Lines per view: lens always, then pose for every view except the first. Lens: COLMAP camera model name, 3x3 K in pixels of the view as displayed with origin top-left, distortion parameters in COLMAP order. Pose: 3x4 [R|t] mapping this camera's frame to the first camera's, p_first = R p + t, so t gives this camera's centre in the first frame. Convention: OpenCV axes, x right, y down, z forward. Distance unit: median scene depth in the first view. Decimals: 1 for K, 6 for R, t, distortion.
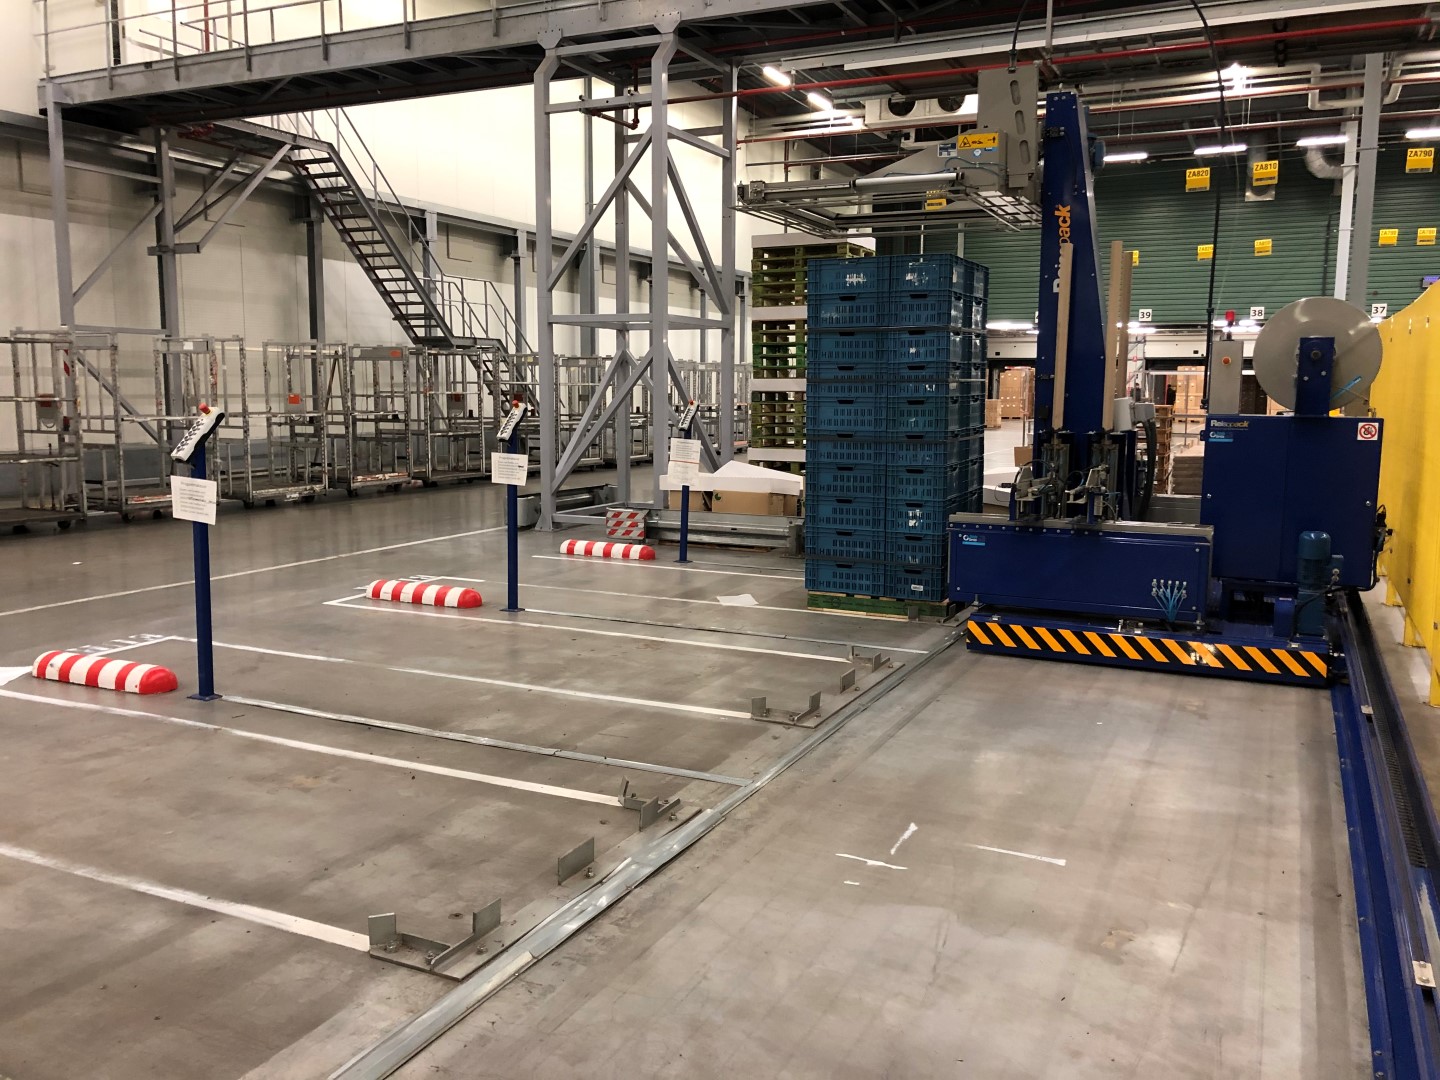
lens RADIAL K [[1166.2, 0, 724.6], [0, 1166.2, 537.9], [0, 0, 1]] dist [0.035906, -0.010177]
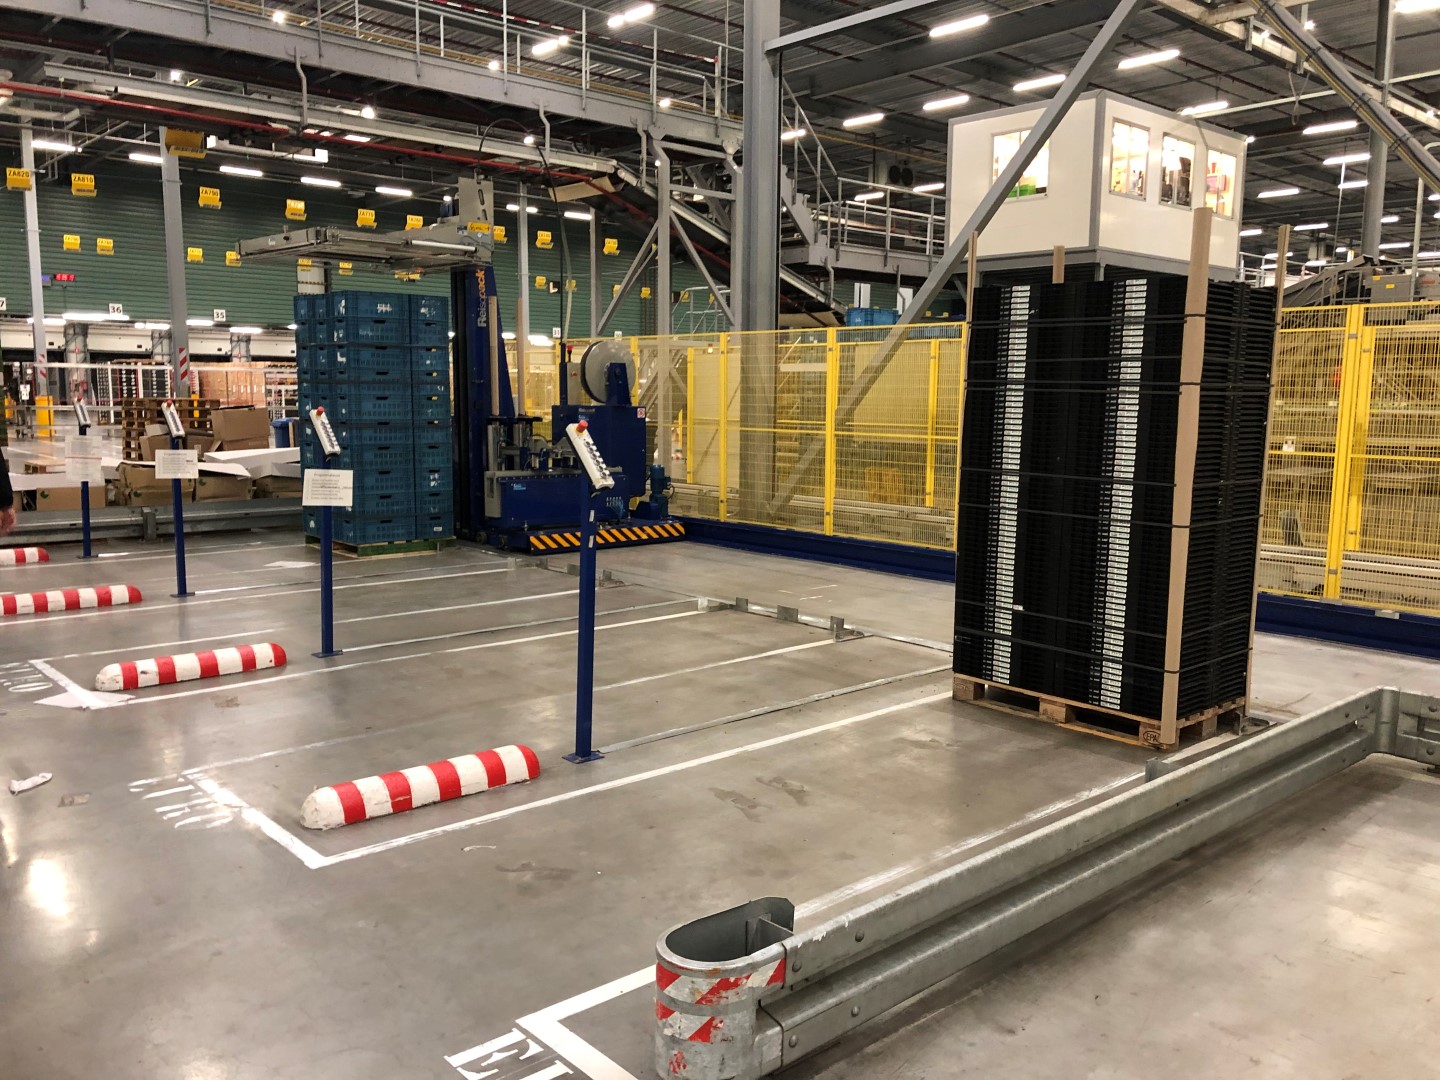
lens RADIAL K [[1166.2, 0, 726.1], [0, 1166.2, 538.8], [0, 0, 1]] dist [0.035906, -0.010177]
pose [[0.386399, -0.121543, 0.914288, -1.003839], [0.112642, 0.990078, 0.084013, -0.025419], [-0.915428, 0.070525, 0.396256, 0.115918]]
